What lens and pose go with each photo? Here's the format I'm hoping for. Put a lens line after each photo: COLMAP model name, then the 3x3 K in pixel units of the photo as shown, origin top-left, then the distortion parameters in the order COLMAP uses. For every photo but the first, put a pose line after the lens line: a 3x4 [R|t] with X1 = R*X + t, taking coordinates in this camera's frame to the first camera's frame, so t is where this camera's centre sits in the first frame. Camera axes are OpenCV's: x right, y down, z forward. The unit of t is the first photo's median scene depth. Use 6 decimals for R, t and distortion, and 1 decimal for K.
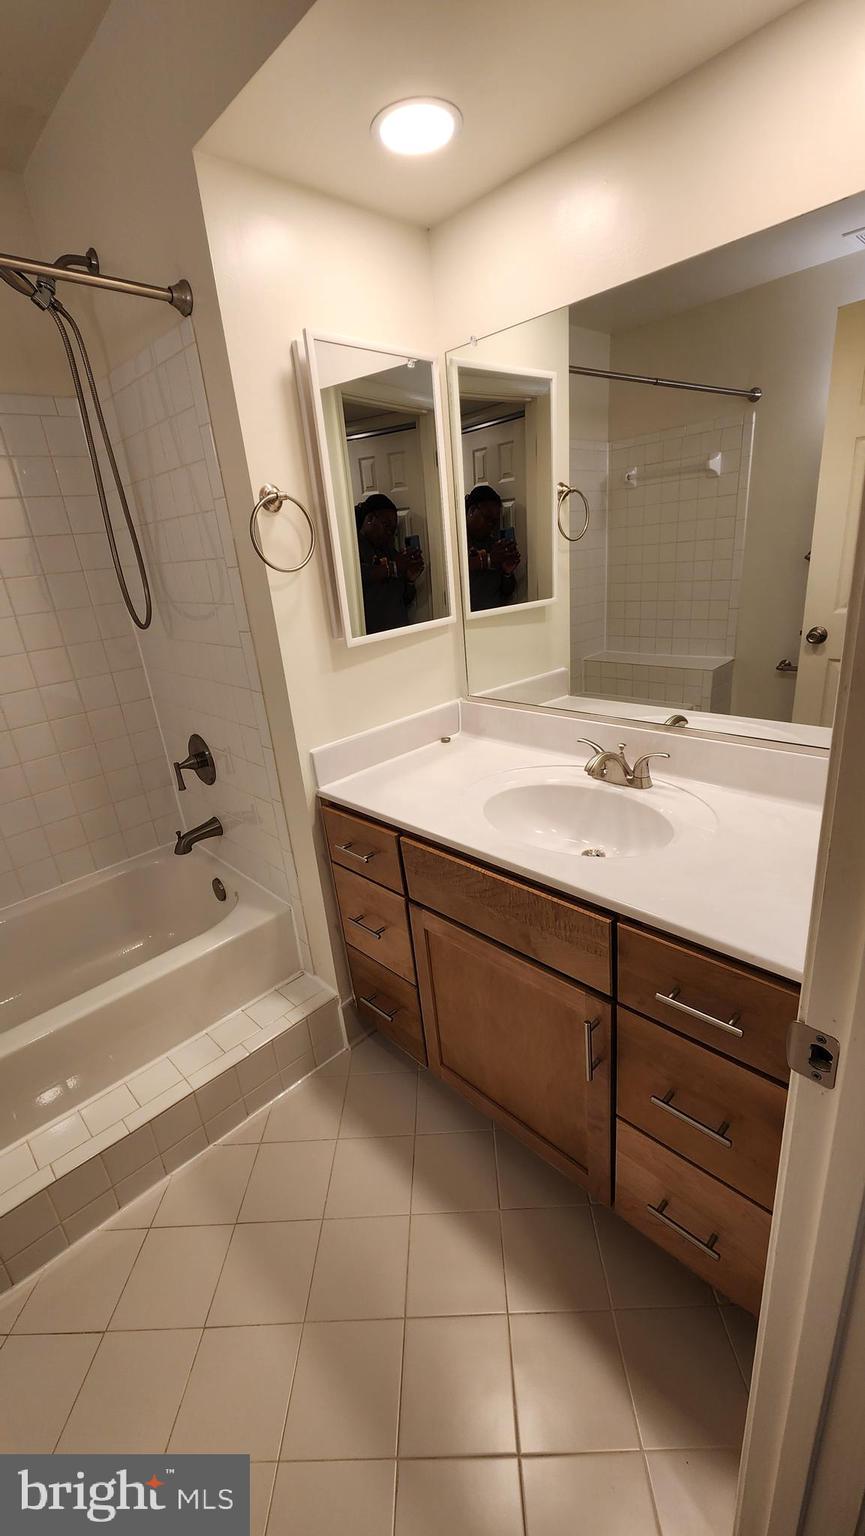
lens RADIAL K [[626.9, 0, 441.7], [0, 626.9, 772.0], [0, 0, 1]] dist [0.002655, -0.001872]
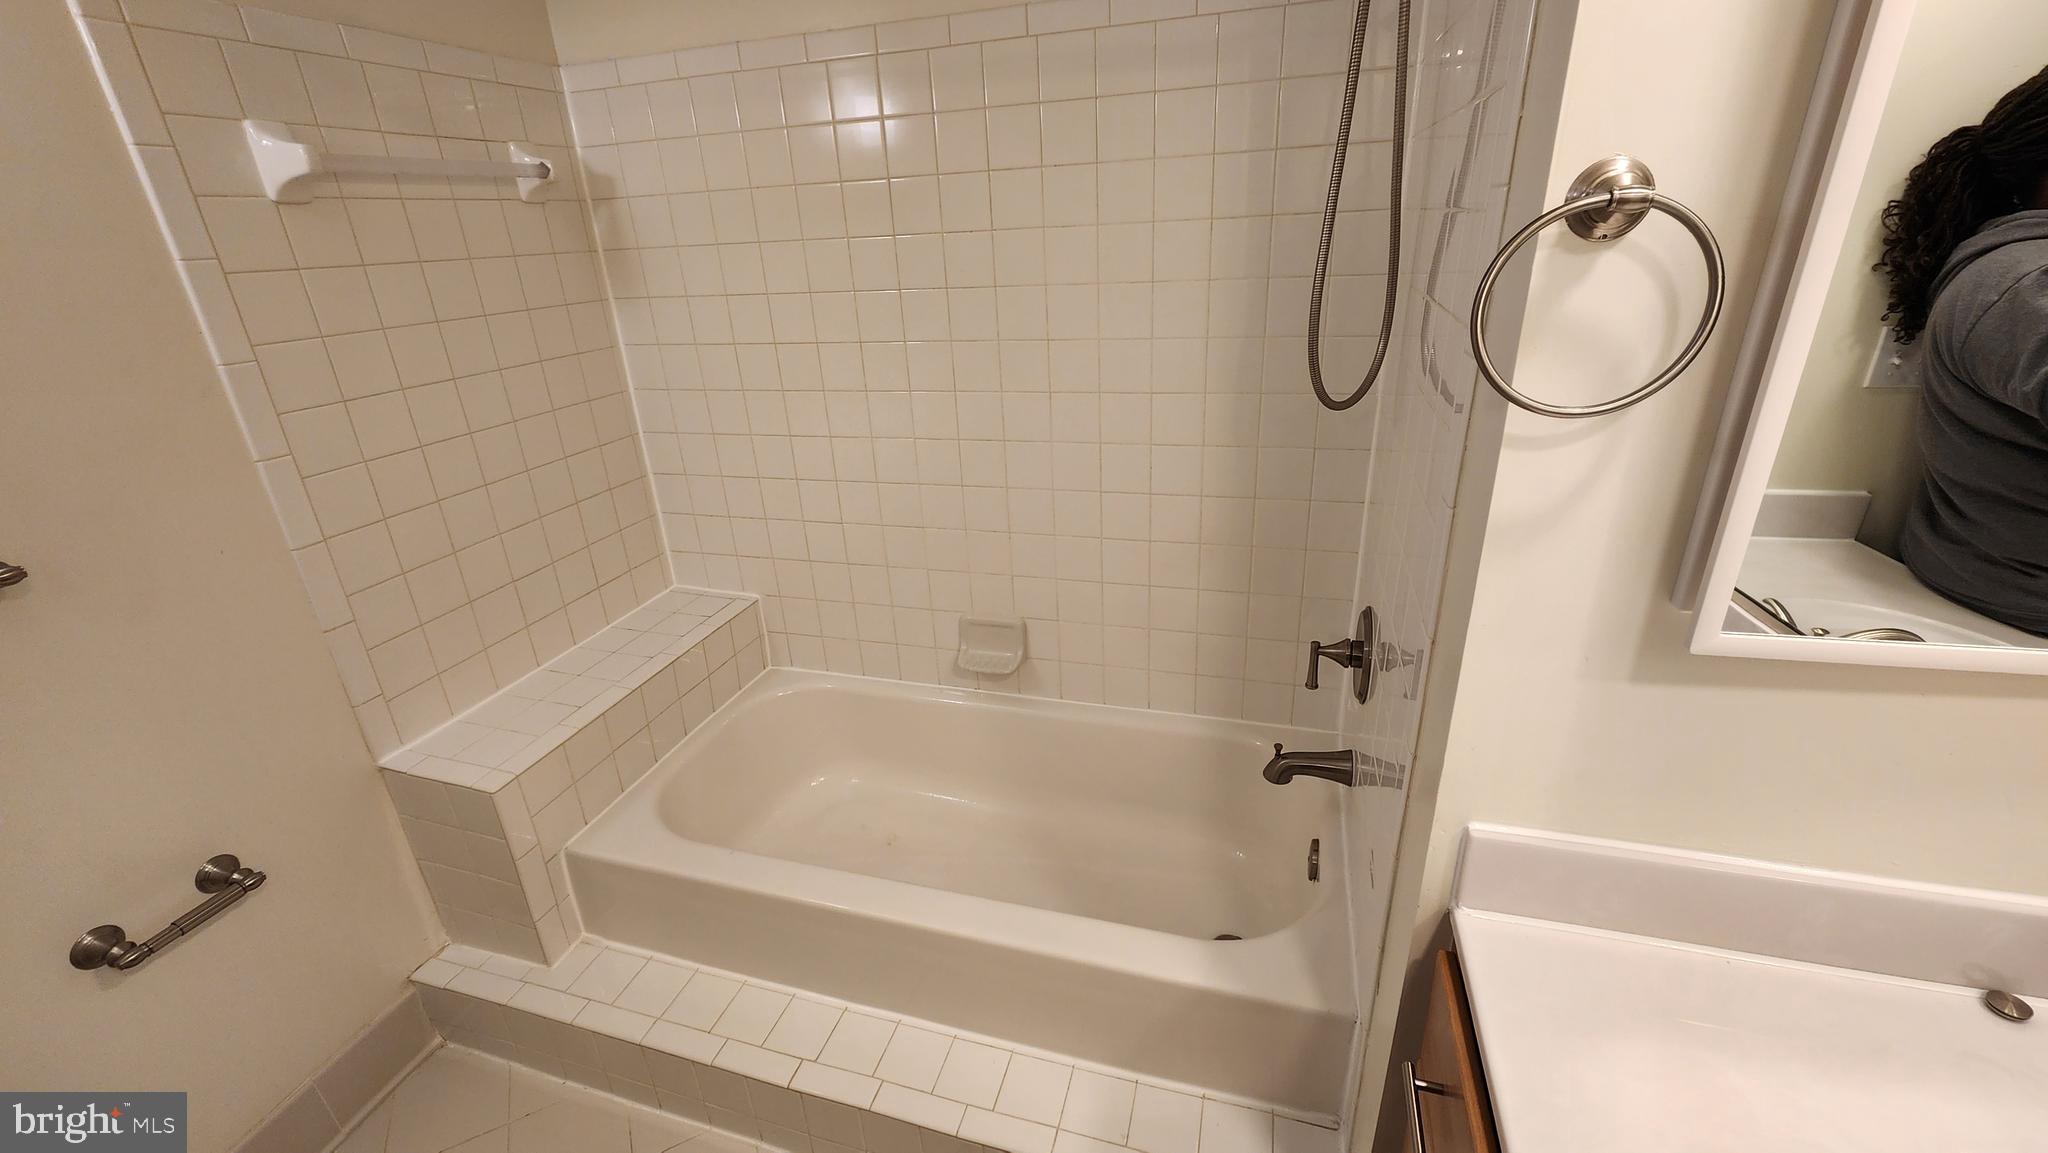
lens RADIAL K [[835.8, 0, 1009.3], [0, 835.8, 574.0], [0, 0, 1]] dist [0.002655, -0.001872]
pose [[0.484519, 0.392109, -0.781979, 0.006775], [-0.290925, 0.915259, 0.278681, -0.211266], [0.824987, 0.092470, 0.557535, 0.367753]]
